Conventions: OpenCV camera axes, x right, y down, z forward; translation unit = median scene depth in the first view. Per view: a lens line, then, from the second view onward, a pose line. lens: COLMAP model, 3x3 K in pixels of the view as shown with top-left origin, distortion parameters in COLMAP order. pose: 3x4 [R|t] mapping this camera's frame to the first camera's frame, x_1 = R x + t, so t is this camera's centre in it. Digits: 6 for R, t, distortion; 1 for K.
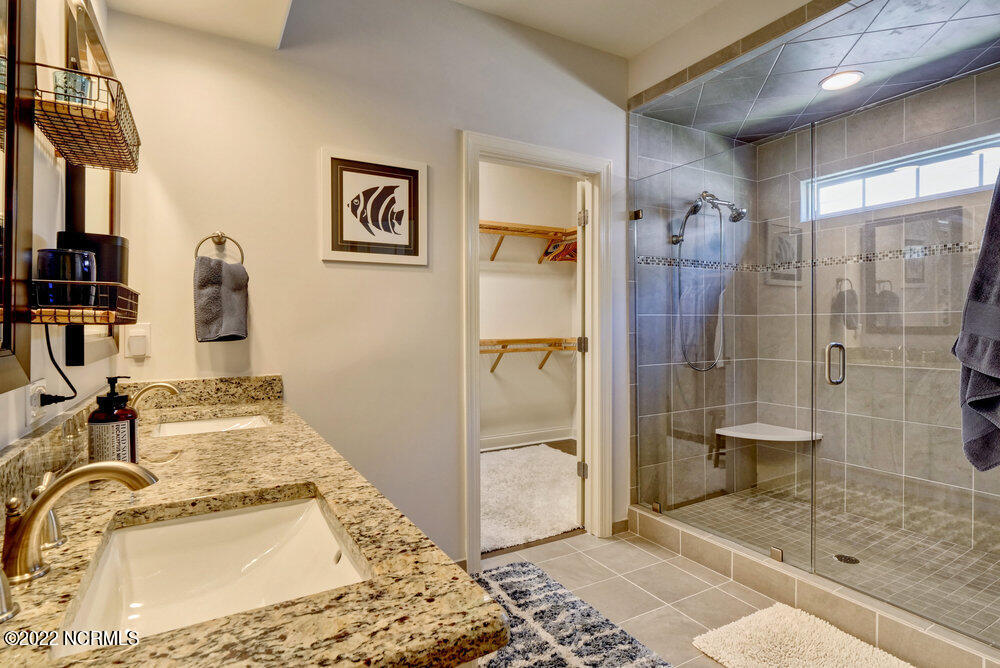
lens RADIAL K [[513.4, 0, 498.4], [0, 513.4, 330.0], [0, 0, 1]] dist [-0.003028, -0.002835]
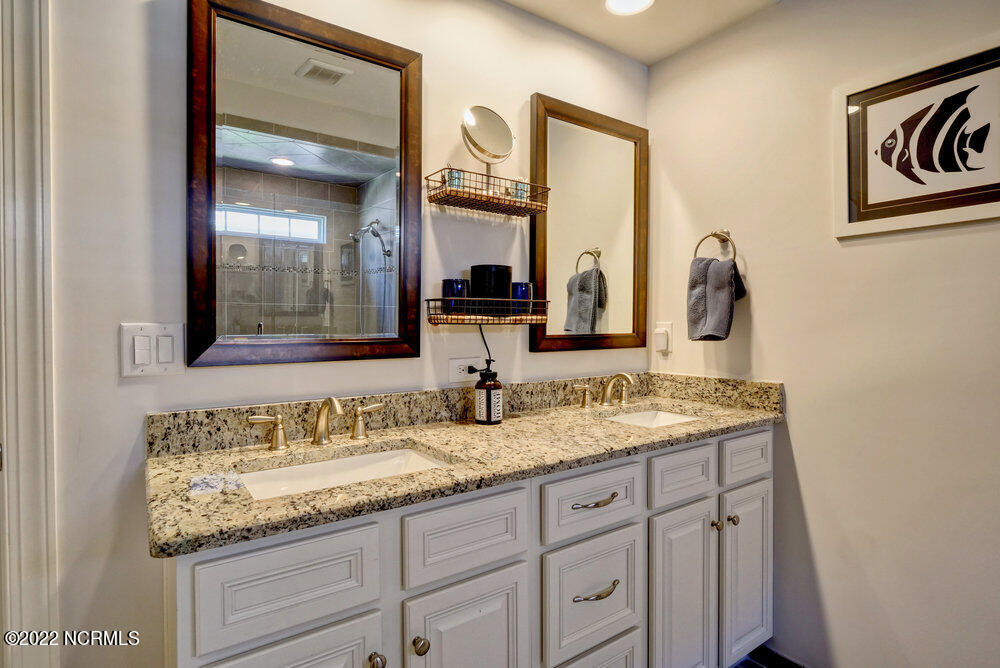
lens RADIAL K [[513.4, 0, 499.3], [0, 513.4, 327.6], [0, 0, 1]] dist [-0.003028, -0.002835]
pose [[0.088144, 0.010253, -0.996055, 0.405103], [-0.008150, 0.999921, 0.009572, -0.009396], [0.996074, 0.007274, 0.088221, 0.494409]]
